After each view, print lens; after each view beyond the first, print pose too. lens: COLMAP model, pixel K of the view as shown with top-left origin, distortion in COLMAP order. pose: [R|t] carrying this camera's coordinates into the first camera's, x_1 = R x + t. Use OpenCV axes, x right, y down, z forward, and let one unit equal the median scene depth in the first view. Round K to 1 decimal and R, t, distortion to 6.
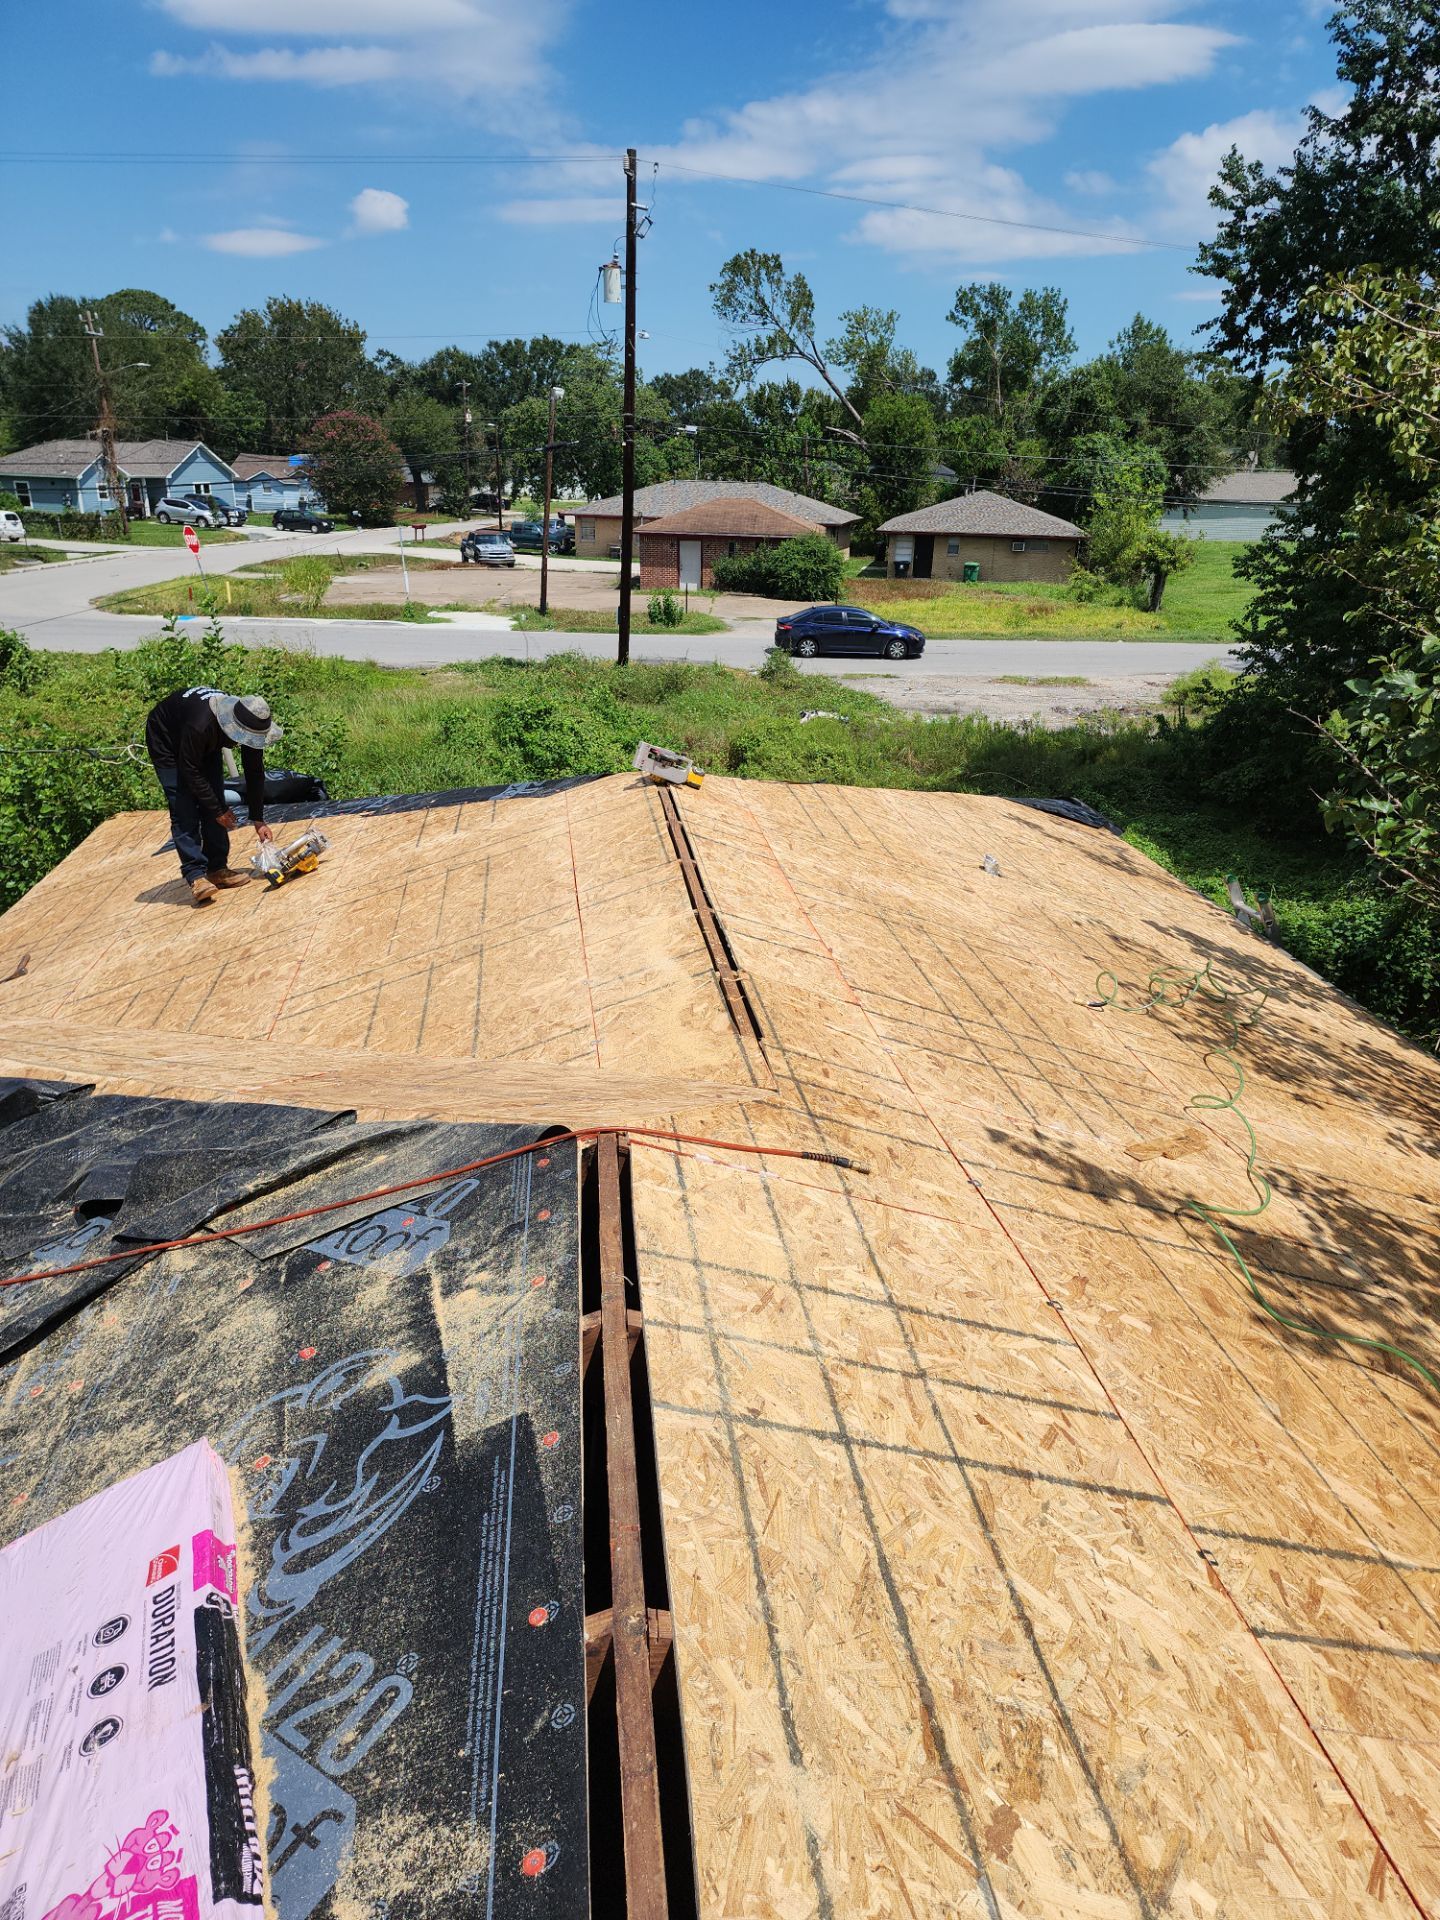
lens RADIAL K [[1612.4, 0, 723.9], [0, 1612.4, 1015.4], [0, 0, 1]] dist [0.117142, -0.170669]
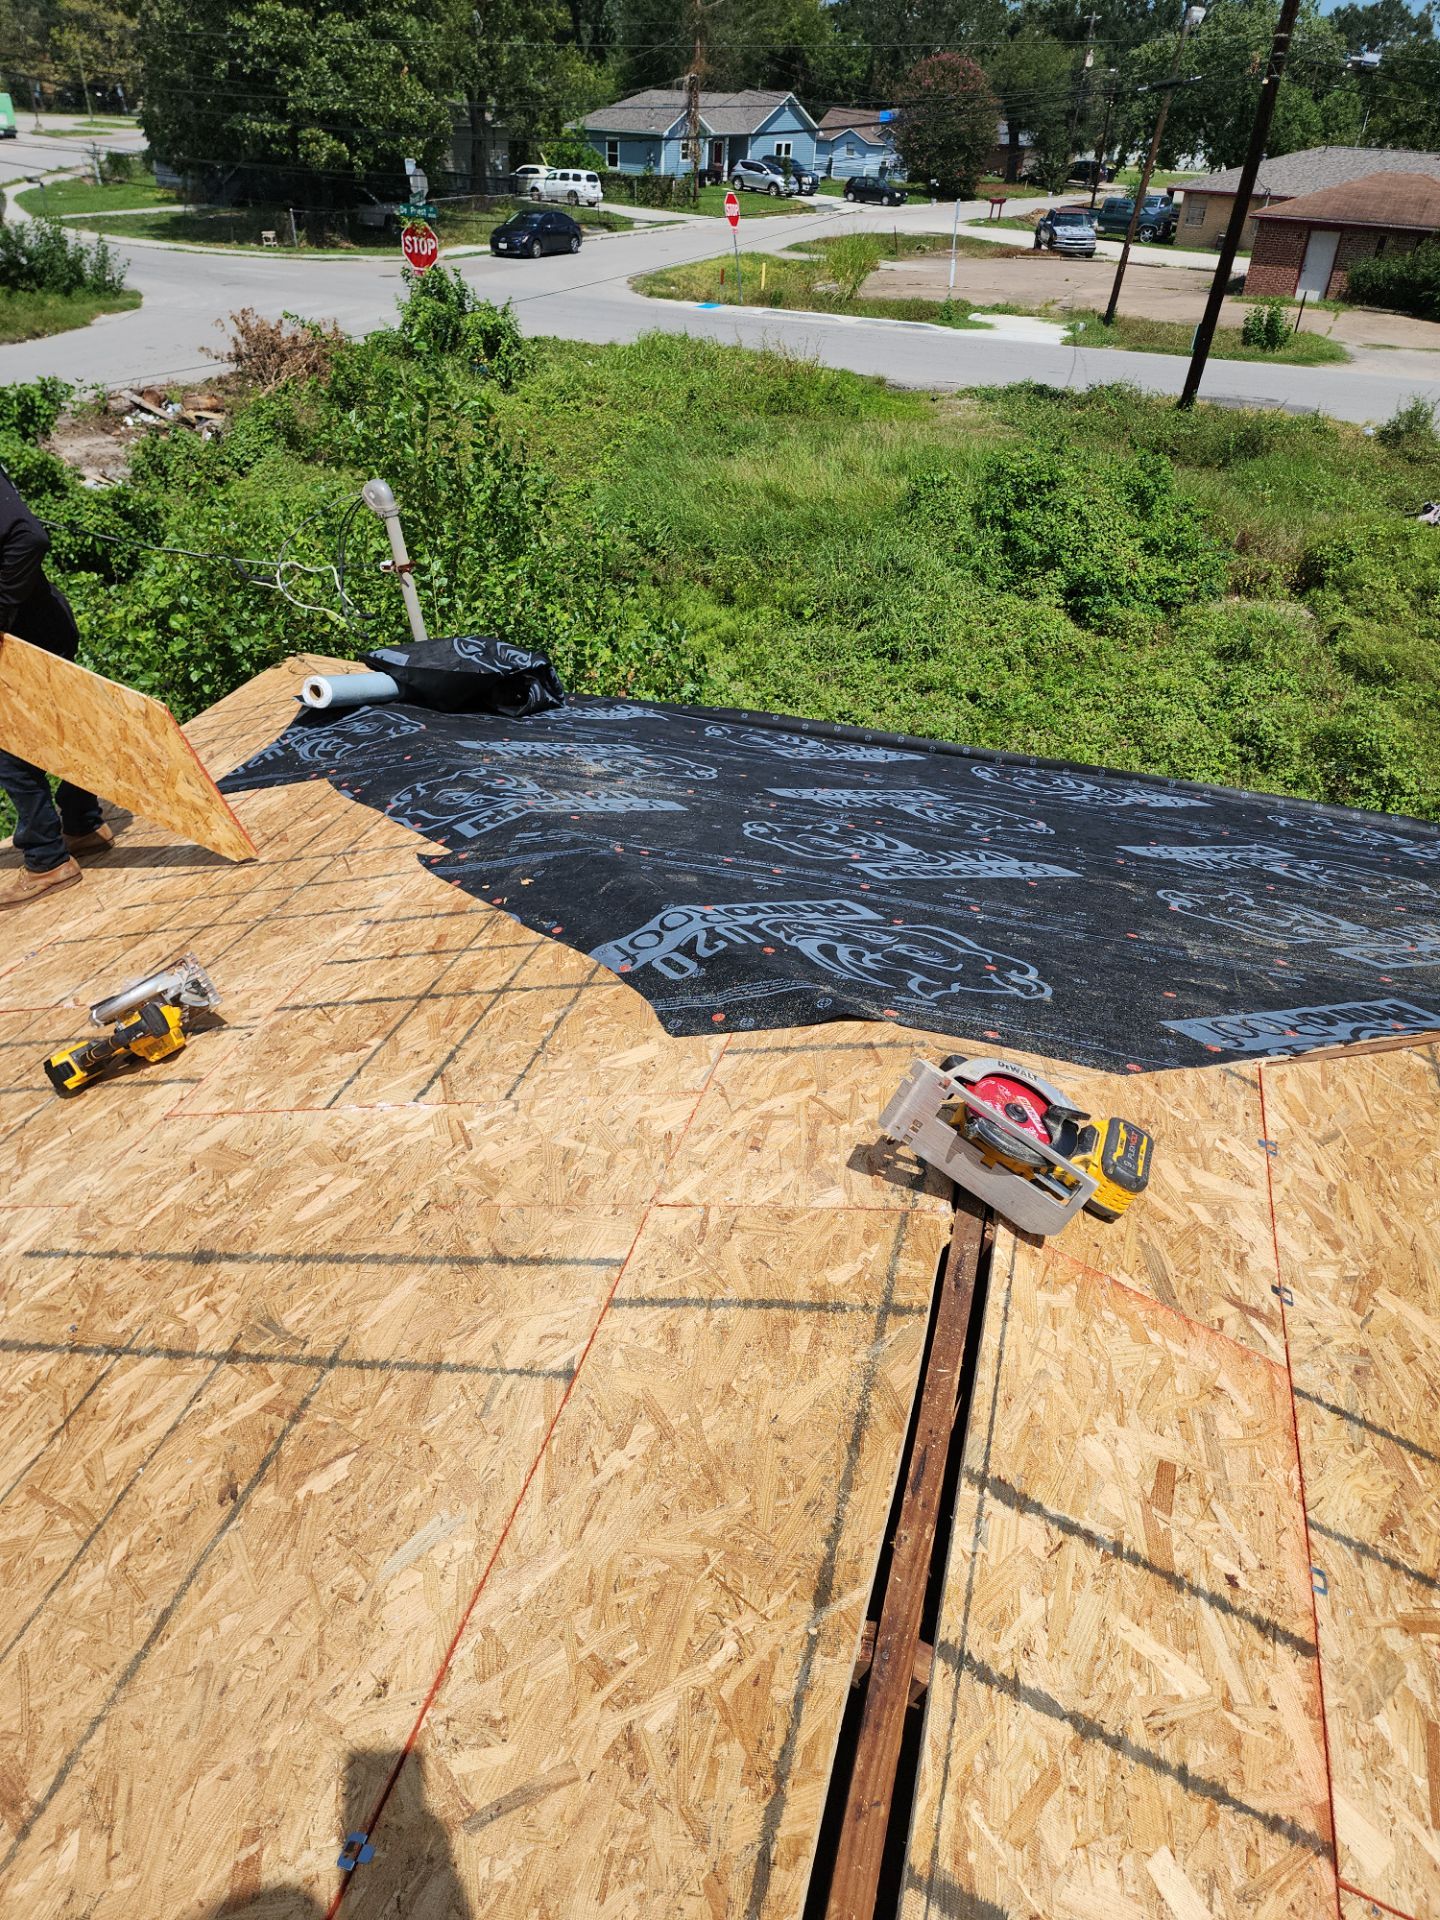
lens RADIAL K [[1236.0, 0, 722.0], [0, 1236.0, 970.1], [0, 0, 1]] dist [0.069307, -0.059598]
pose [[0.915854, 0.237738, -0.323562, -0.006125], [-0.148332, 0.949189, 0.277558, -0.077078], [0.373108, -0.206208, 0.904582, 0.261336]]
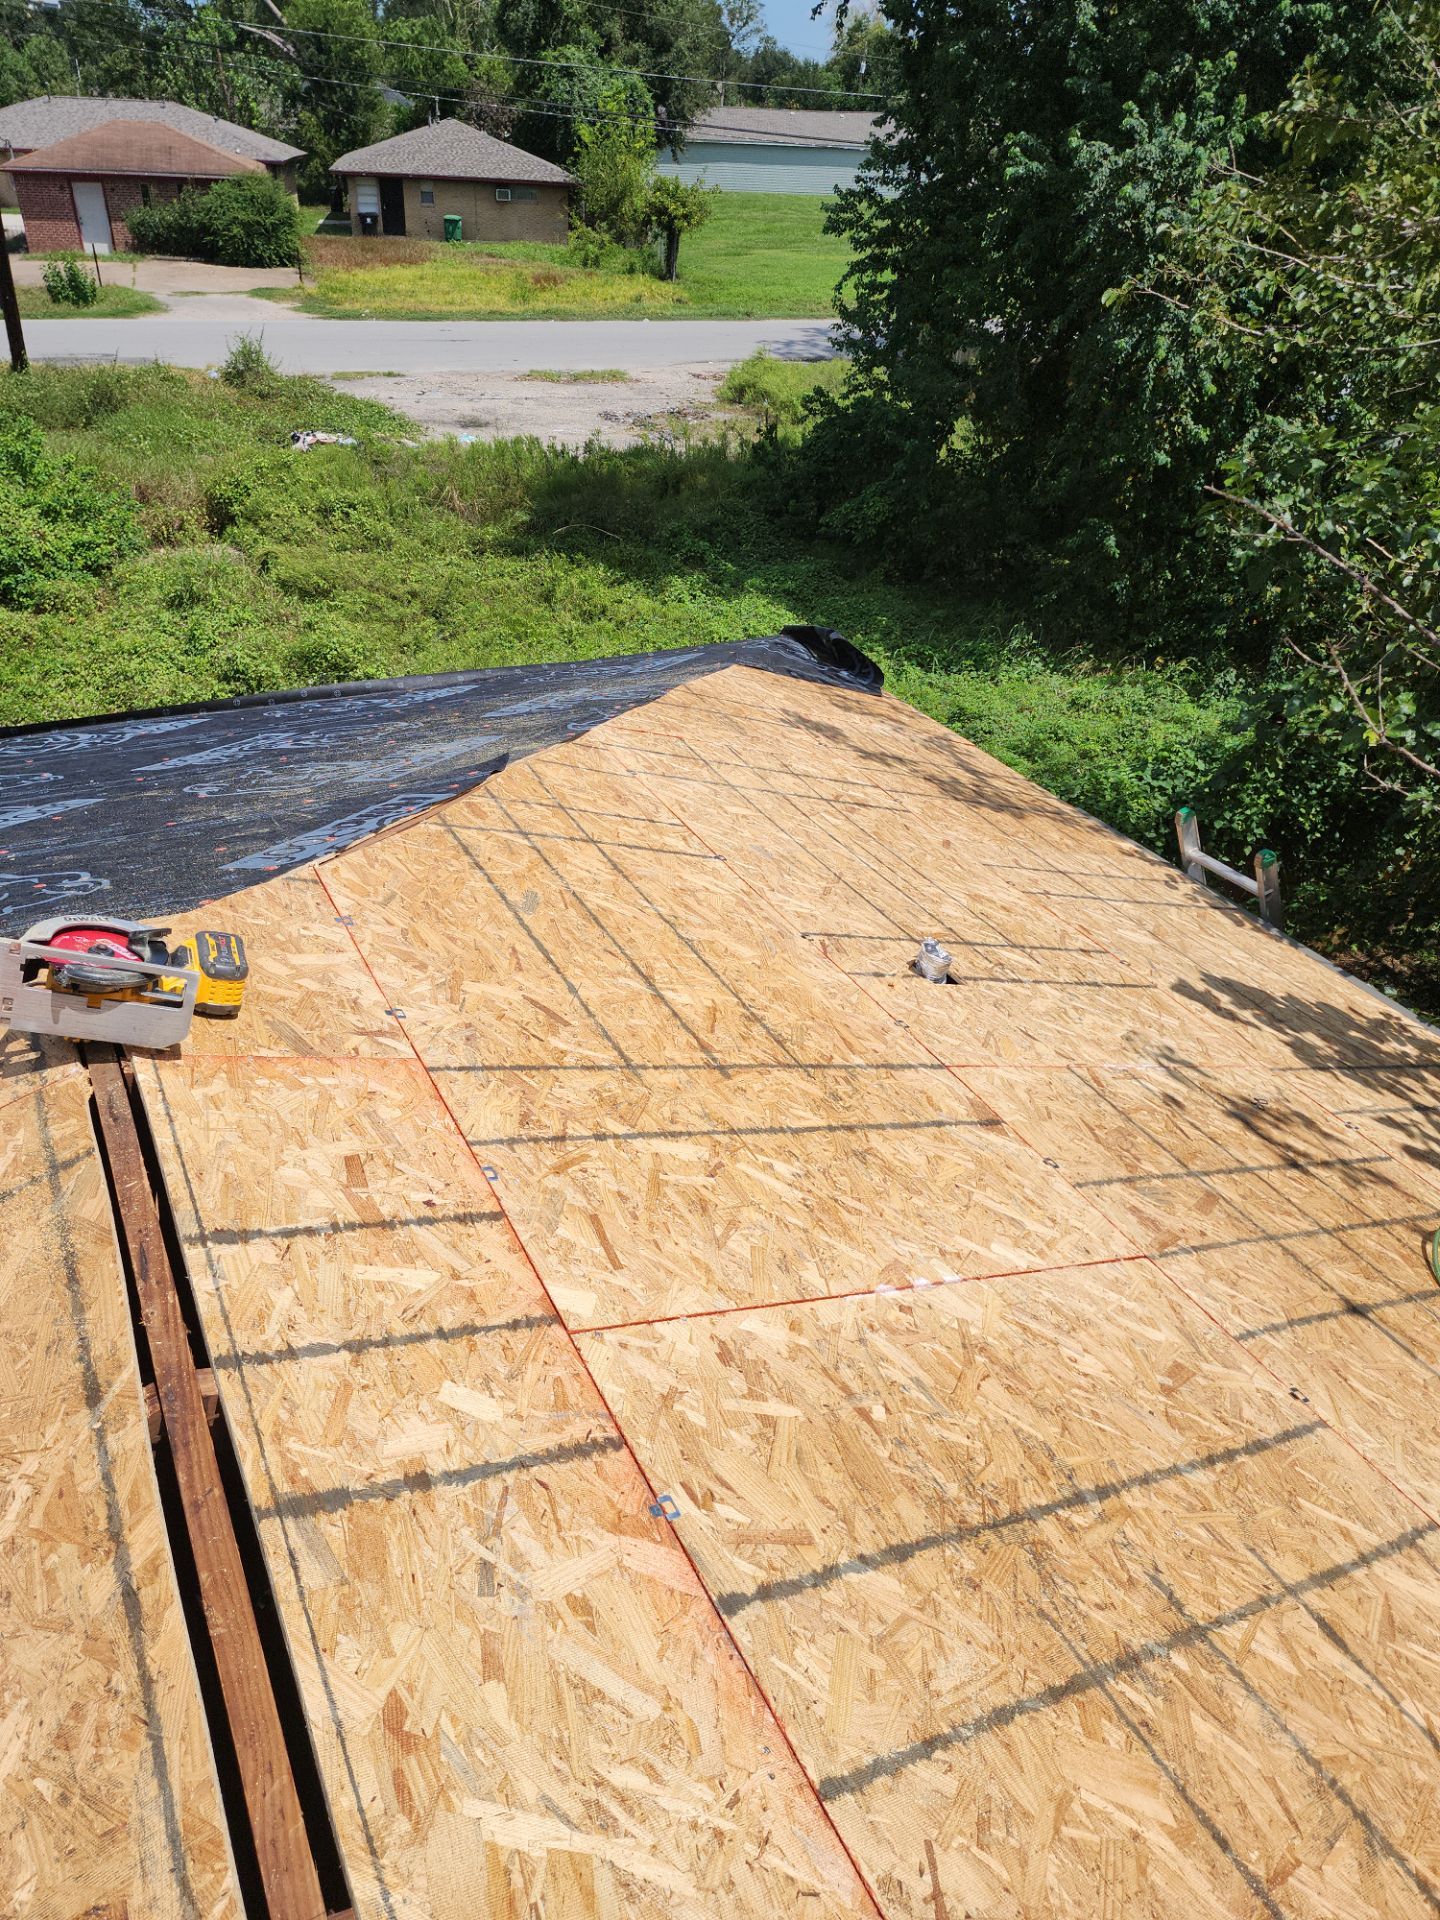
lens RADIAL K [[1263.5, 0, 687.1], [0, 1263.5, 1008.7], [0, 0, 1]] dist [0.071568, -0.061673]
pose [[0.939747, -0.181350, 0.289805, -0.001268], [0.094968, 0.952822, 0.288289, -0.066335], [-0.328414, -0.243397, 0.912635, 0.248112]]
